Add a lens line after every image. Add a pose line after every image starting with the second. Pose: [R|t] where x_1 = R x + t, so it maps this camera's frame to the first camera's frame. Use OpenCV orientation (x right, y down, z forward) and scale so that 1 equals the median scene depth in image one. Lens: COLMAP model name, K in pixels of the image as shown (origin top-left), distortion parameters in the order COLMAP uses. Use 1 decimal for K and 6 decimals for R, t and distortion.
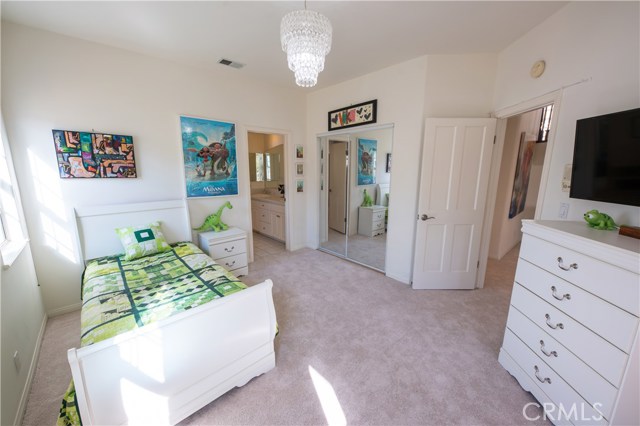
lens RADIAL K [[247.4, 0, 321.3], [0, 247.4, 214.0], [0, 0, 1]] dist [-0.002269, -0.000148]
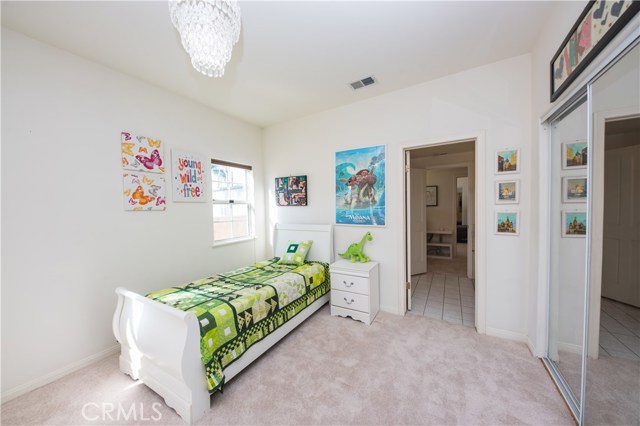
lens RADIAL K [[220.8, 0, 320.0], [0, 220.8, 213.0], [0, 0, 1]] dist [0.000026, 0.000001]
pose [[0.279496, 0.020447, -0.959929, 0.430486], [-0.155467, 0.987544, -0.024231, -0.089951], [0.947477, 0.156010, 0.279193, 0.752106]]
